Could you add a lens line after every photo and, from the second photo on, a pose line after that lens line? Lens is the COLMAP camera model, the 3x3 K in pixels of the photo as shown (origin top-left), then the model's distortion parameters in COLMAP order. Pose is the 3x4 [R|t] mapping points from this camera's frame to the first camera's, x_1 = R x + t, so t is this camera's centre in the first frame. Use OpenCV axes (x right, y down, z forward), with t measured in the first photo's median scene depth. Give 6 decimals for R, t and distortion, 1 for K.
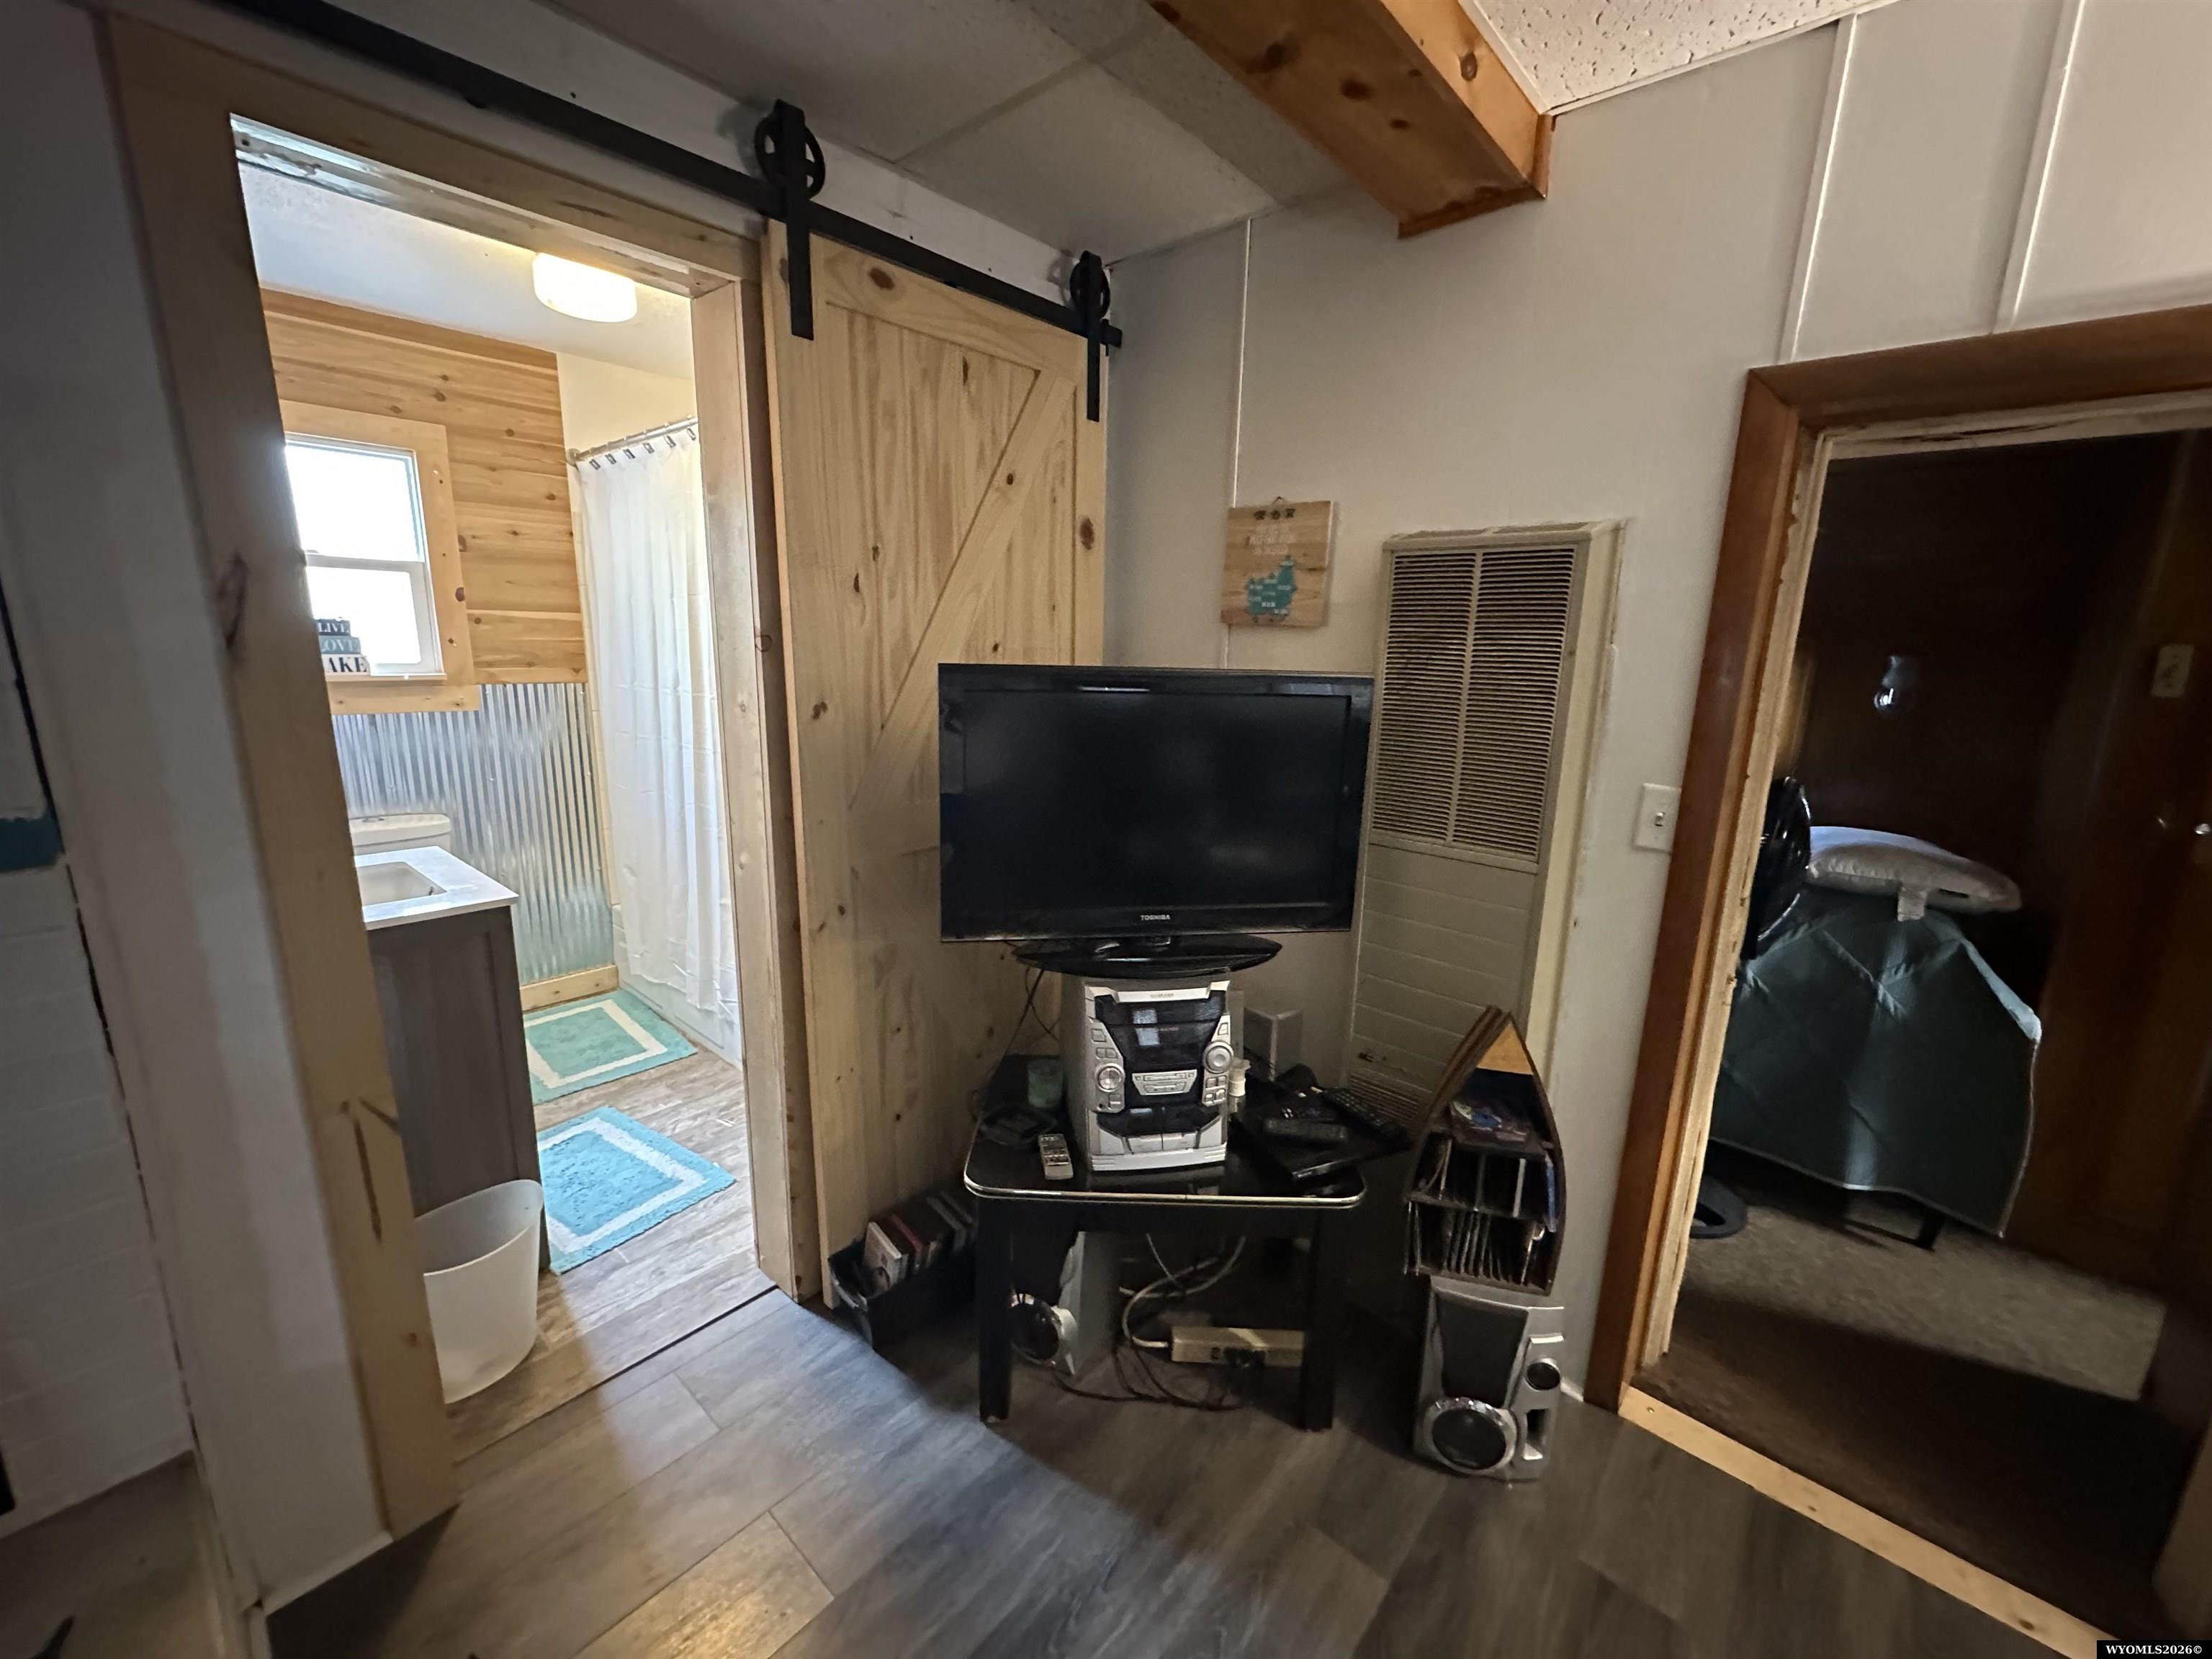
lens RADIAL K [[875.9, 0, 1103.0], [0, 875.9, 817.8], [0, 0, 1]] dist [-0.001045, -0.000078]
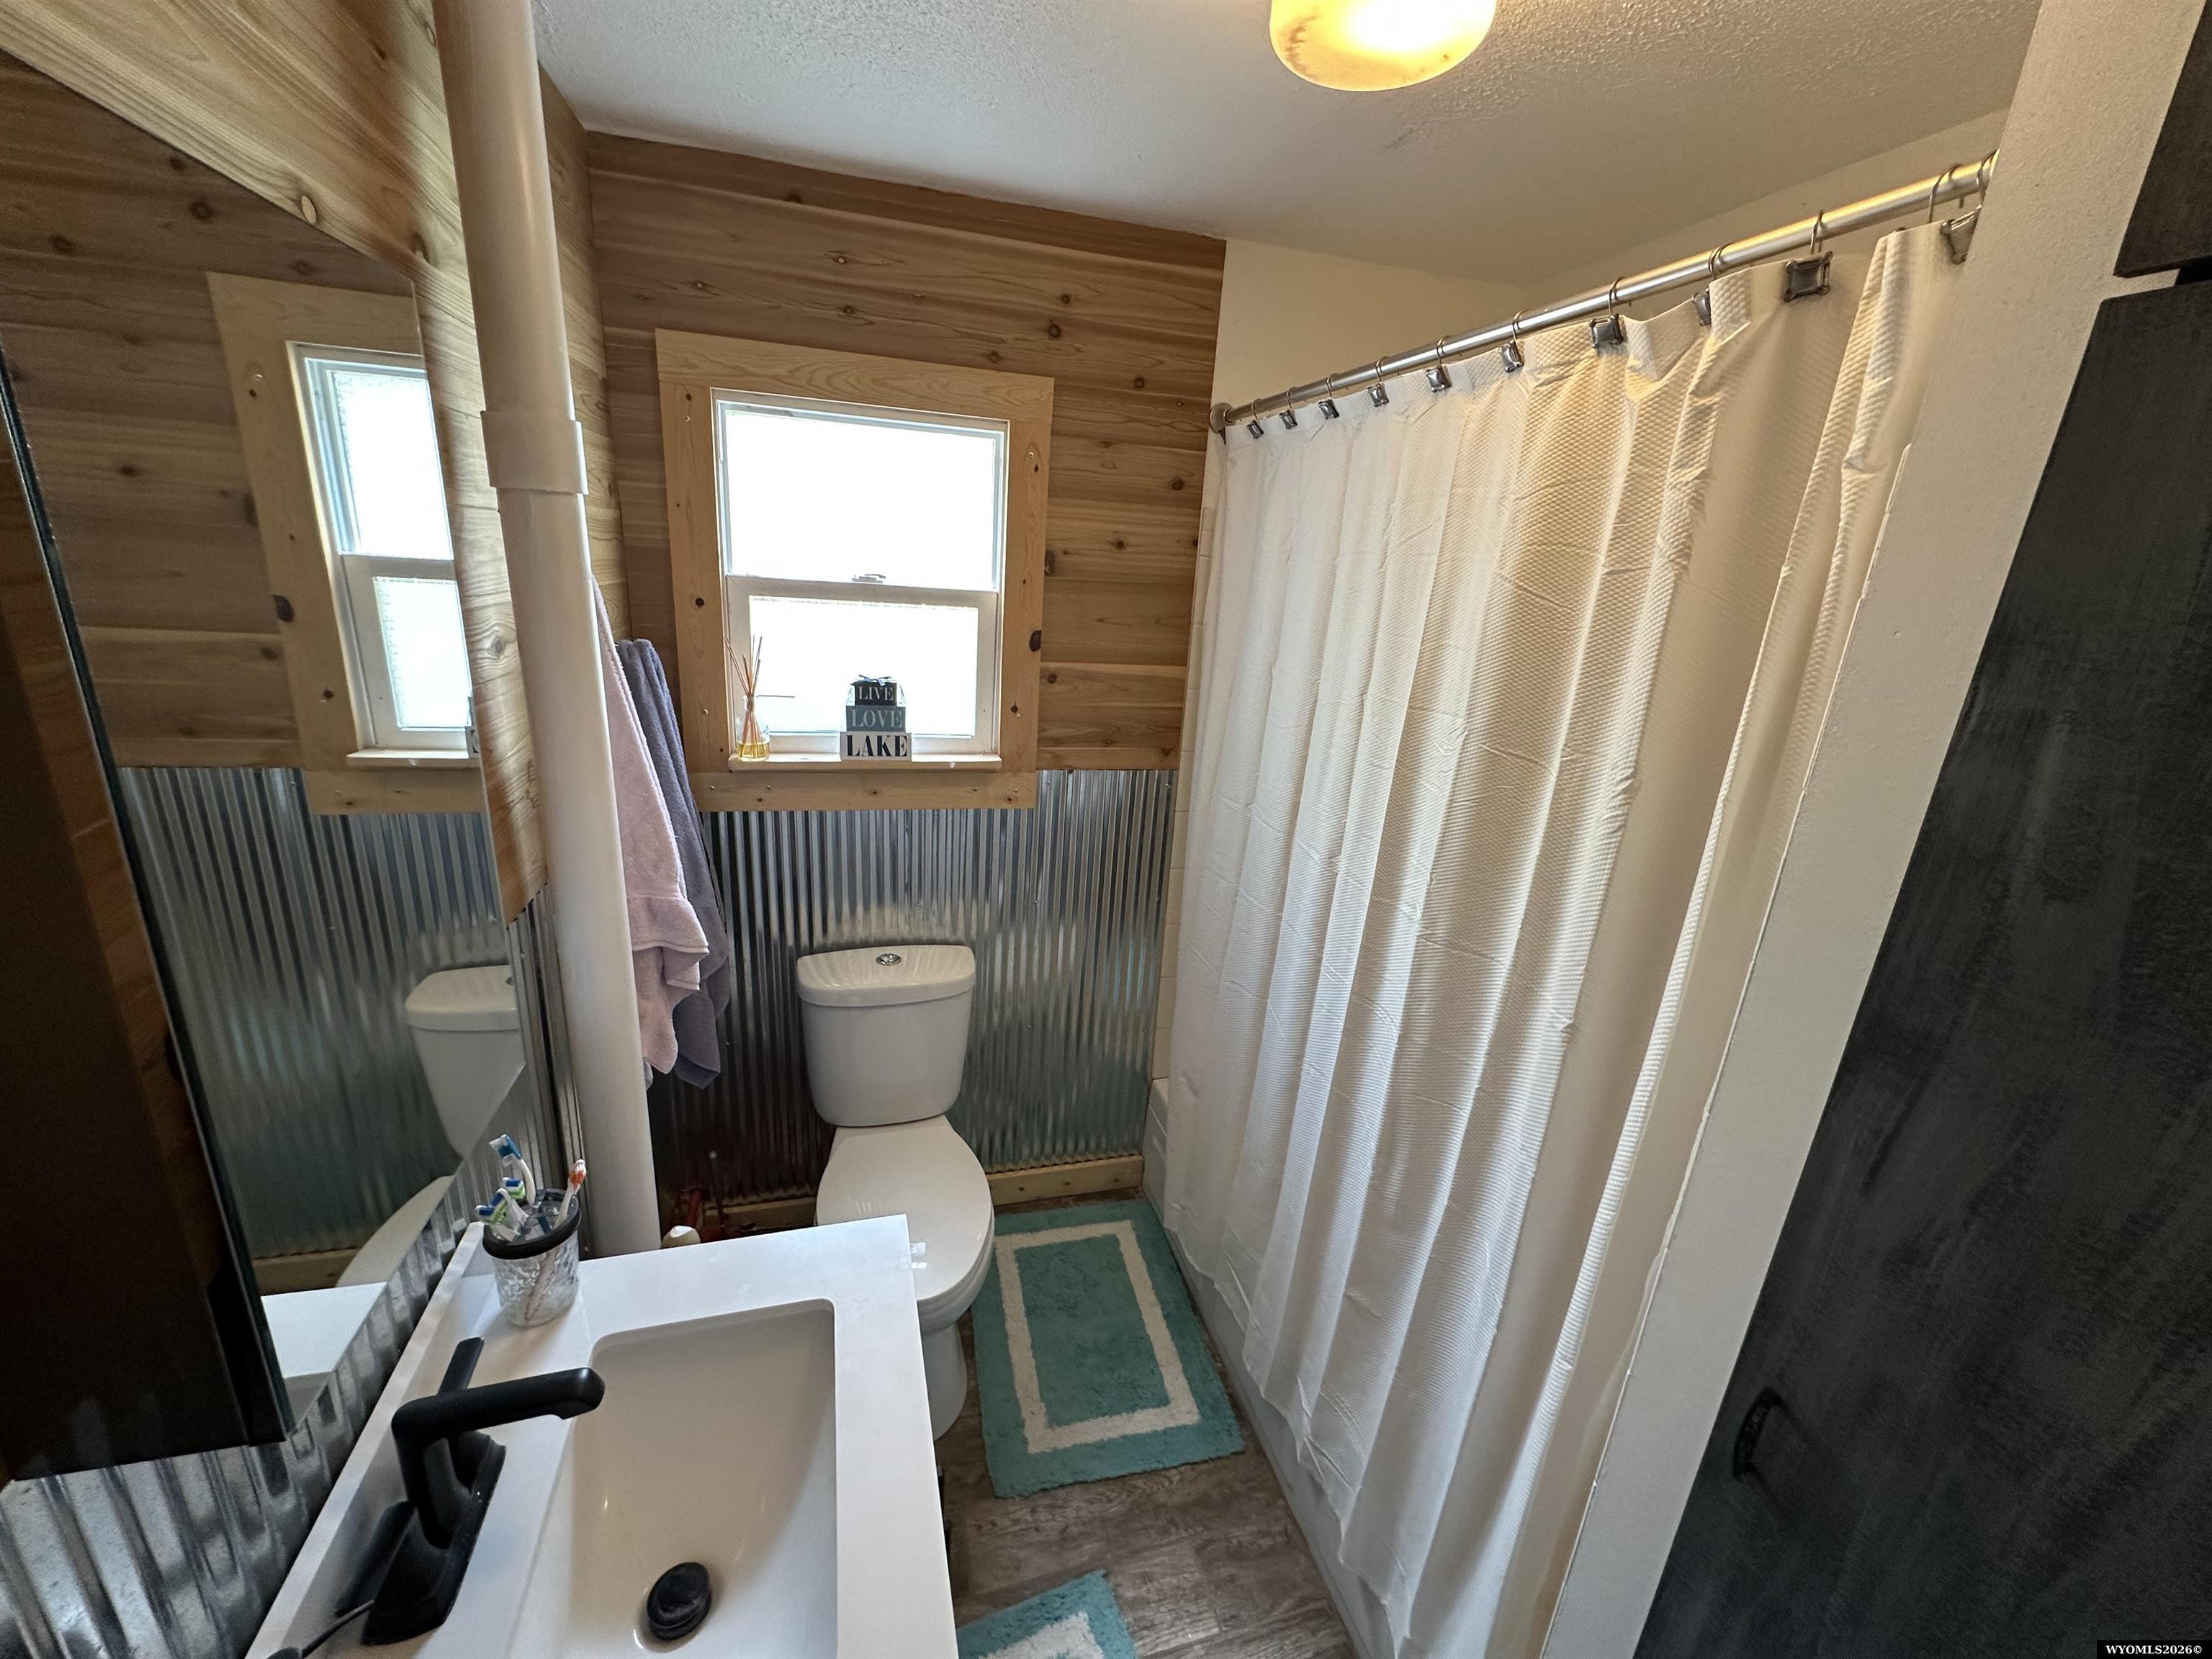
lens RADIAL K [[880.6, 0, 1100.7], [0, 880.6, 824.6], [0, 0, 1]] dist [-0.001582, -0.000338]
pose [[0.837325, 0.191639, -0.512018, -0.319841], [-0.155681, 0.981356, 0.112711, -0.198019], [0.524071, -0.014664, 0.851548, 0.448353]]
